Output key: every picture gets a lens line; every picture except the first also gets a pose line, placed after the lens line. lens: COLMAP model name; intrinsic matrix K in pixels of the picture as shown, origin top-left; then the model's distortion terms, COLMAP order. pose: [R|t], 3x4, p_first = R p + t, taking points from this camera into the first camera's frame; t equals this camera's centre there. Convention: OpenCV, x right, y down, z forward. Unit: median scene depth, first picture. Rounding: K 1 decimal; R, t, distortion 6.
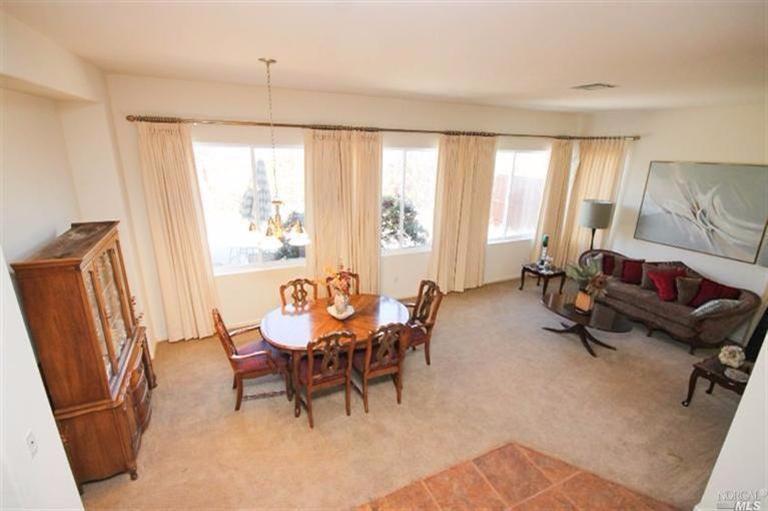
lens RADIAL K [[360.7, 0, 386.7], [0, 360.7, 258.8], [0, 0, 1]] dist [0.008169, -0.006307]
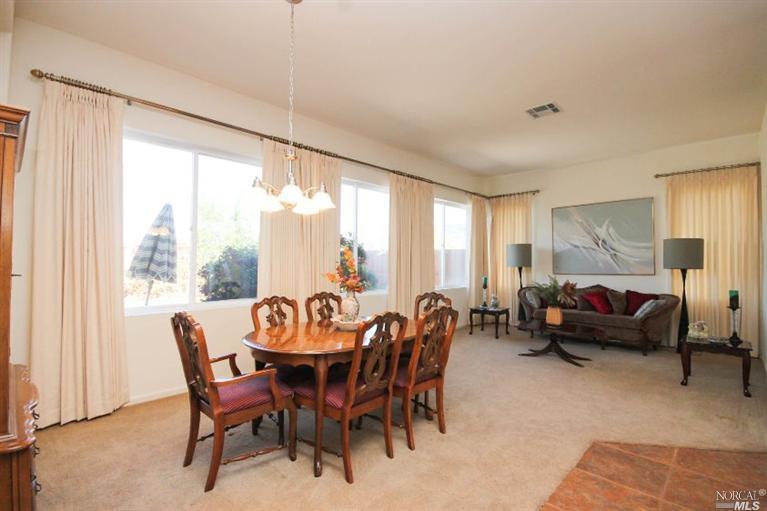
lens RADIAL K [[360.3, 0, 386.9], [0, 360.3, 257.2], [0, 0, 1]] dist [0.008169, -0.006307]
pose [[0.933300, -0.012557, 0.358879, -0.244144], [0.124701, 0.948528, -0.291108, 0.187204], [-0.336752, 0.316444, 0.886827, 0.191530]]
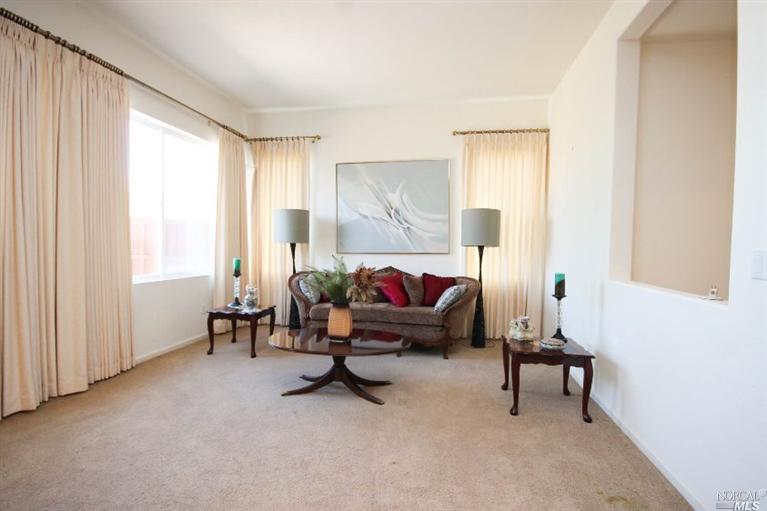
lens RADIAL K [[360.3, 0, 387.9], [0, 360.3, 253.9], [0, 0, 1]] dist [0.008169, -0.006307]
pose [[0.579830, -0.033797, 0.814036, 0.089457], [0.245317, 0.960014, -0.134879, 0.102914], [-0.776928, 0.277904, 0.564936, 0.525006]]
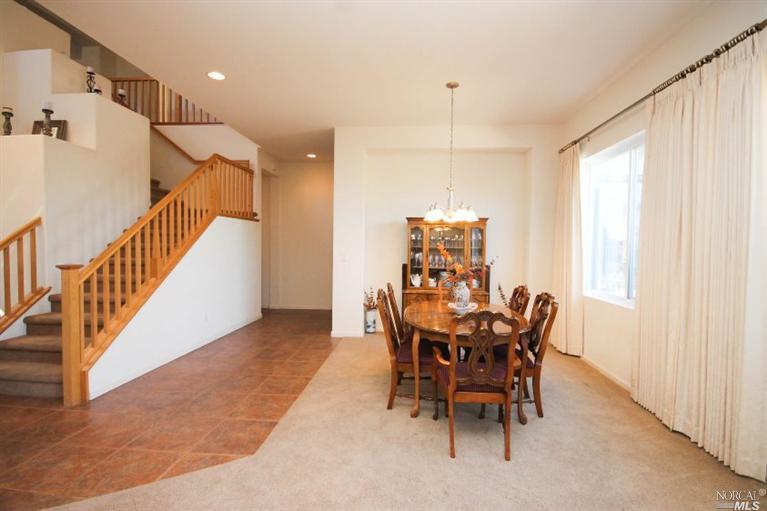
lens RADIAL K [[360.3, 0, 383.2], [0, 360.3, 257.7], [0, 0, 1]] dist [0.008169, -0.006307]
pose [[-0.493804, -0.008911, -0.869528, 0.549772], [-0.295110, 0.942320, 0.157936, -0.037368], [0.817966, 0.334596, -0.467951, 0.912428]]
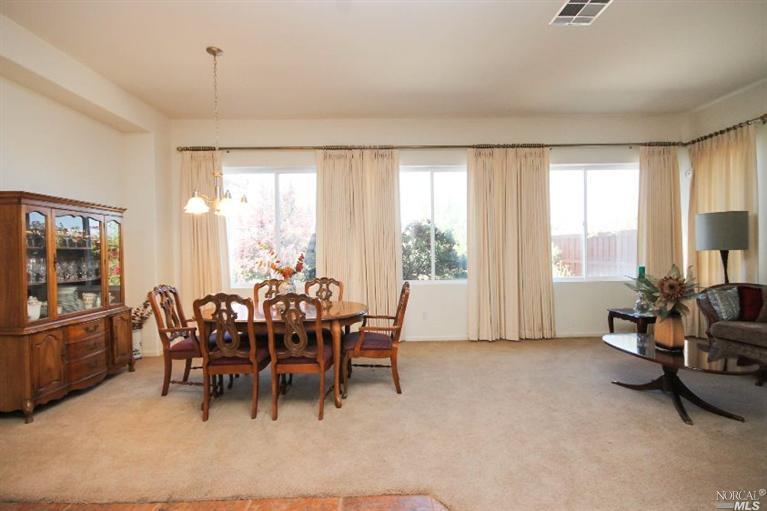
lens RADIAL K [[360.3, 0, 386.4], [0, 360.3, 258.8], [0, 0, 1]] dist [0.008169, -0.006307]
pose [[0.912059, -0.033021, -0.408728, 0.346799], [-0.087049, 0.958443, -0.271679, 0.197252], [0.400713, 0.283367, 0.871282, 0.222268]]
